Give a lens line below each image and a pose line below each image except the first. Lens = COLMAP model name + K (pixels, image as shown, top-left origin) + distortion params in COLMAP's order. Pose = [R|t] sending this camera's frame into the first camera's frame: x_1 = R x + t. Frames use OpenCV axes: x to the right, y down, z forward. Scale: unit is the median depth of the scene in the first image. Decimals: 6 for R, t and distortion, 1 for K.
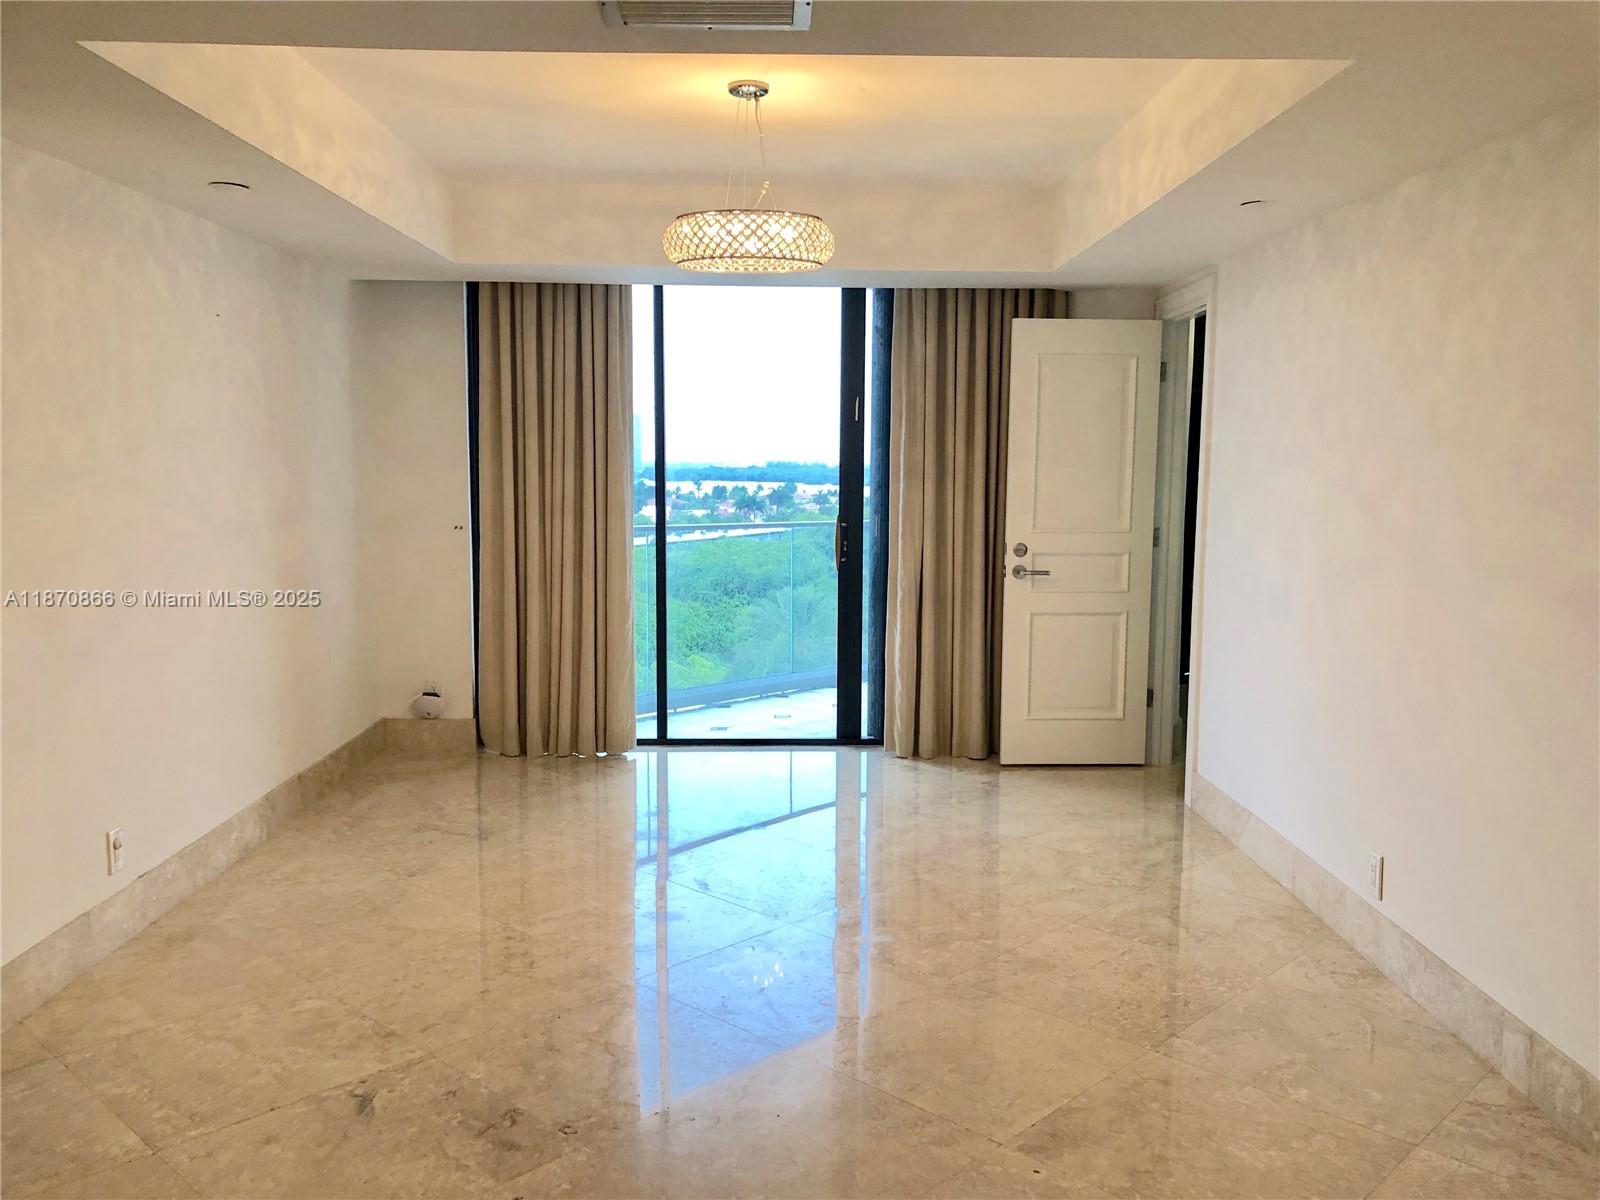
lens RADIAL K [[1310.9, 0, 836.0], [0, 1310.9, 602.8], [0, 0, 1]] dist [0.015333, 0.004294]
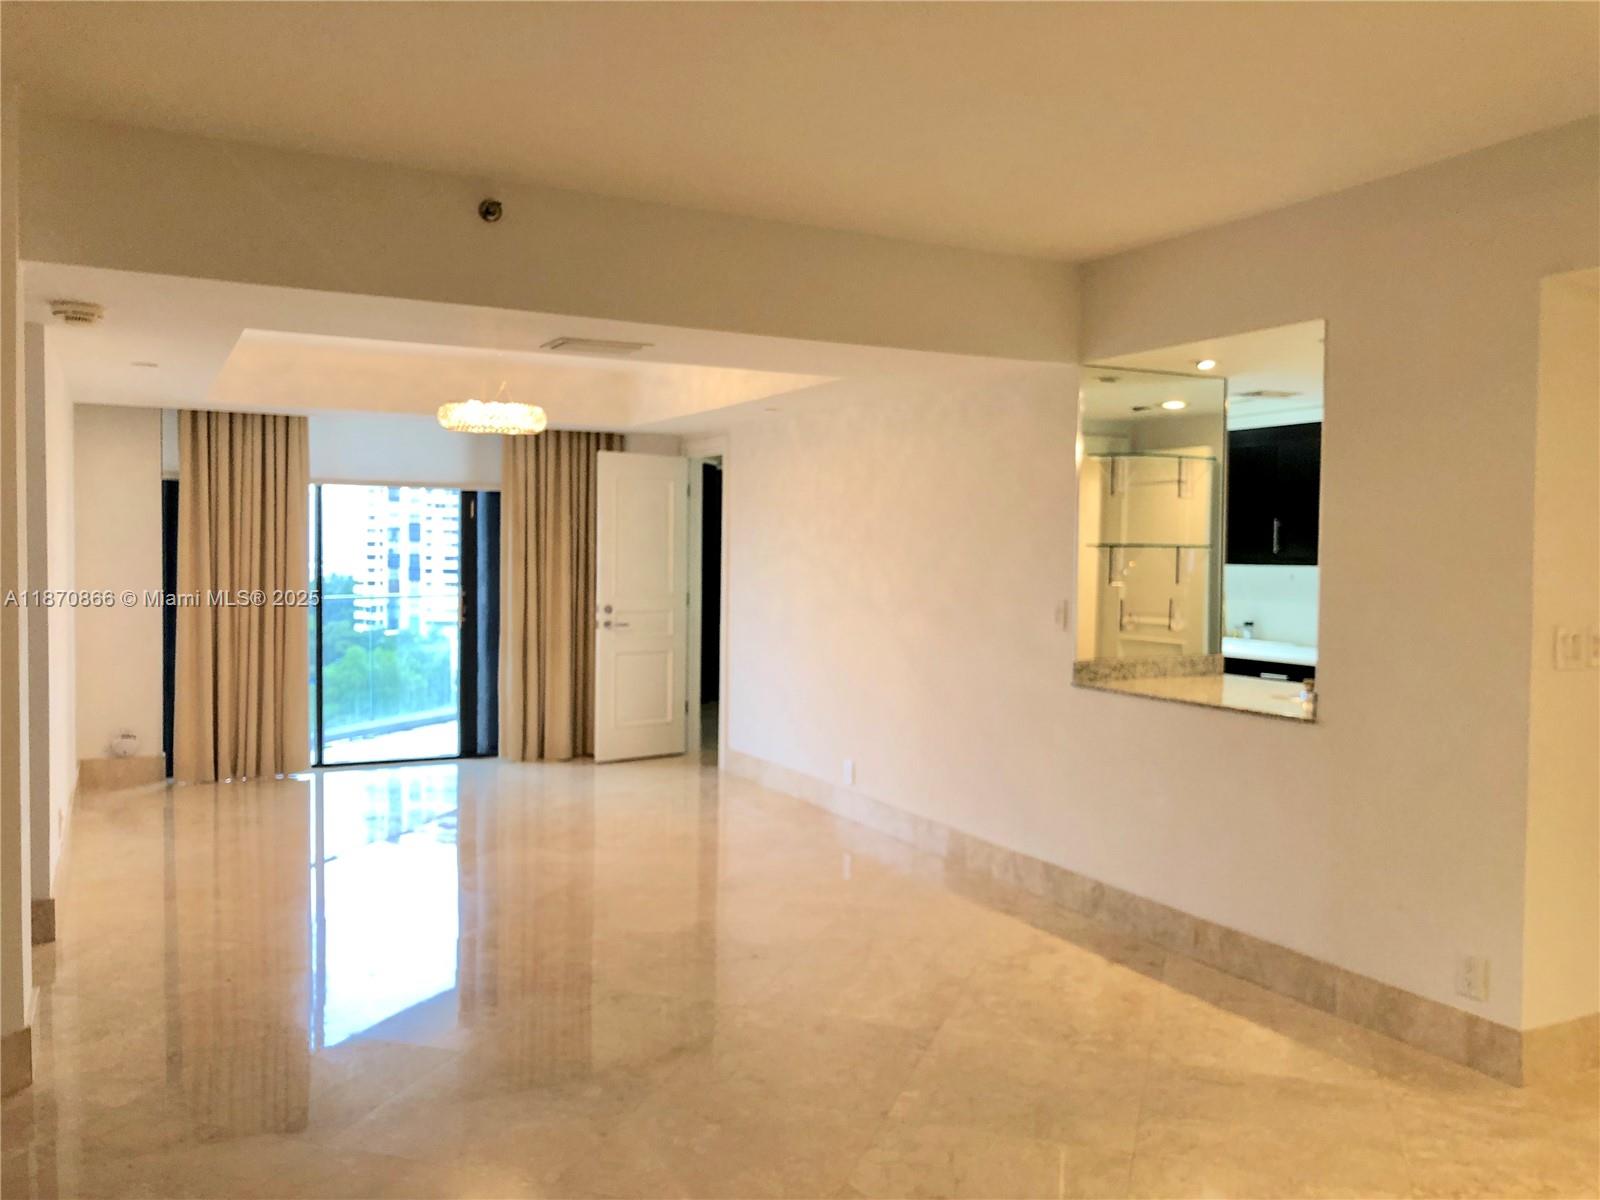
lens RADIAL K [[1310.9, 0, 836.0], [0, 1310.9, 602.8], [0, 0, 1]] dist [0.015333, 0.004294]
pose [[0.897144, -0.015823, 0.441455, -0.267247], [0.045057, 0.997424, -0.055817, 0.044717], [-0.439435, 0.069967, 0.895546, -0.421526]]
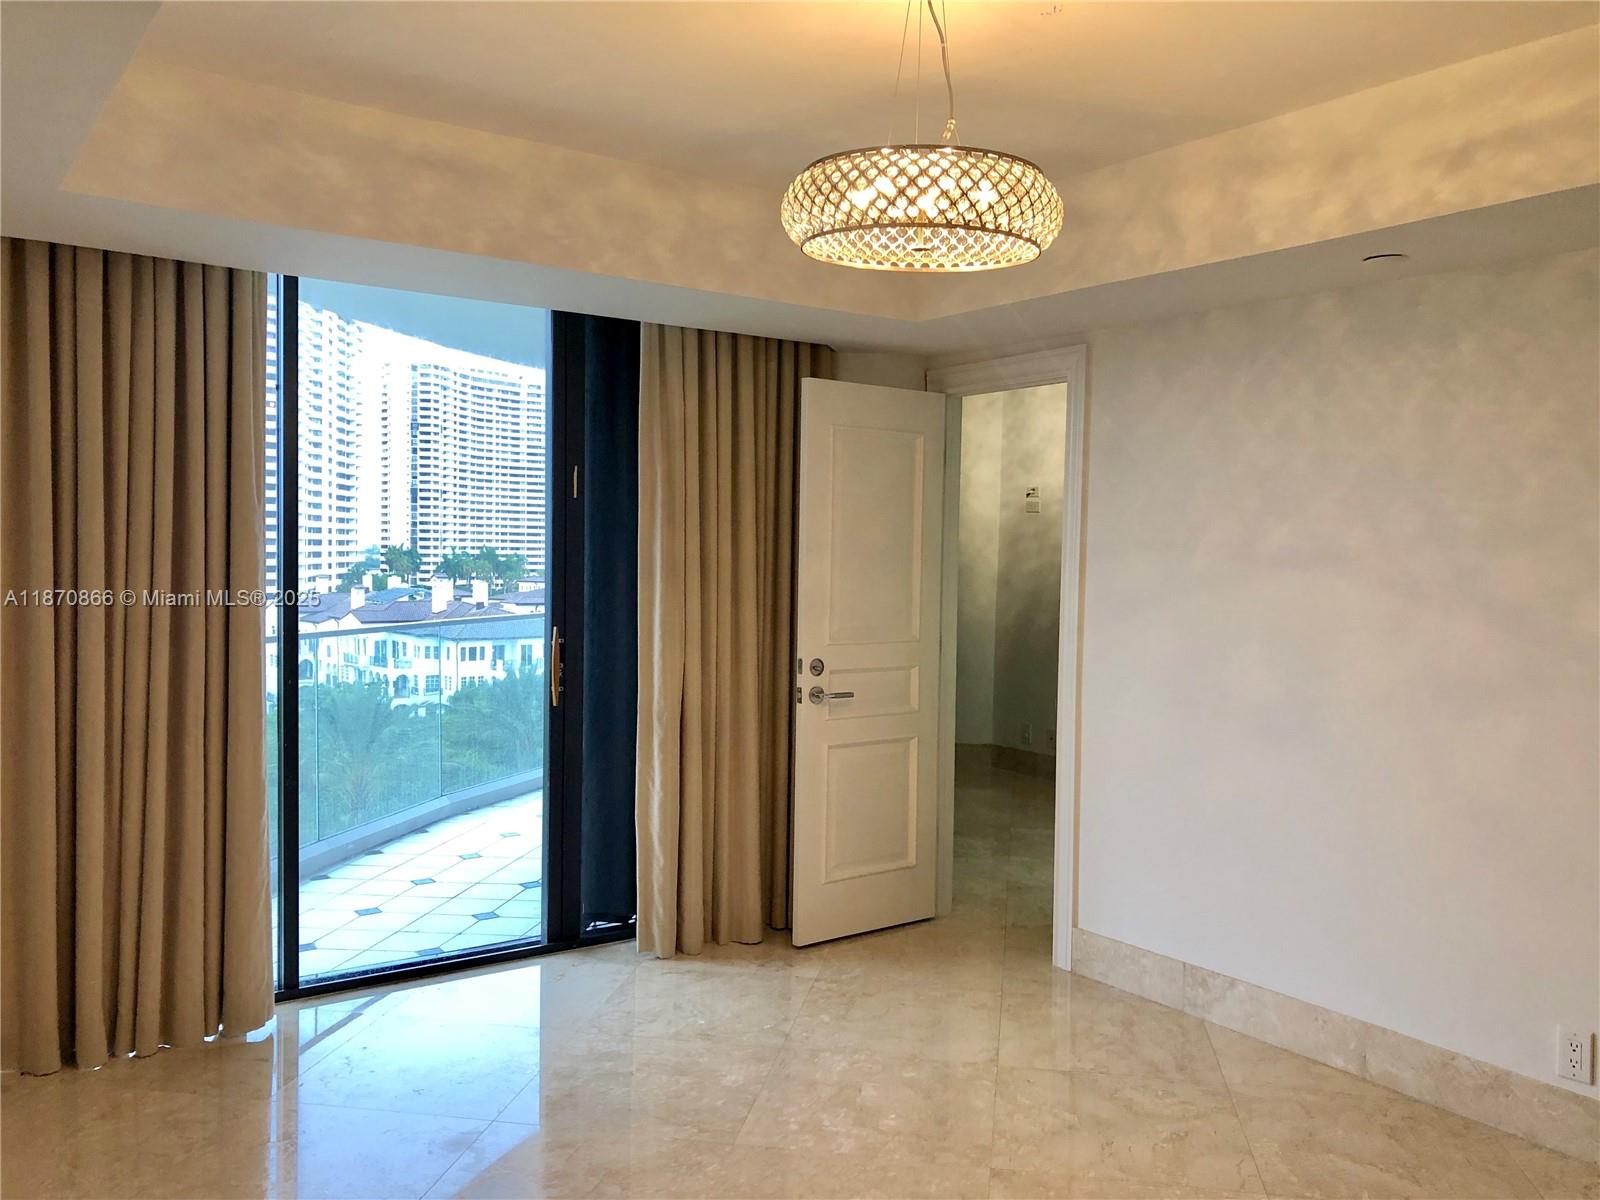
lens RADIAL K [[1265.8, 0, 800.0], [0, 1265.8, 600.0], [0, 0, 1]] dist [-0.000006, 0.006038]
pose [[0.829919, -0.011442, 0.557767, -0.289327], [0.047692, 0.997585, -0.050497, -0.042386], [-0.555842, 0.068509, 0.828460, 0.371747]]
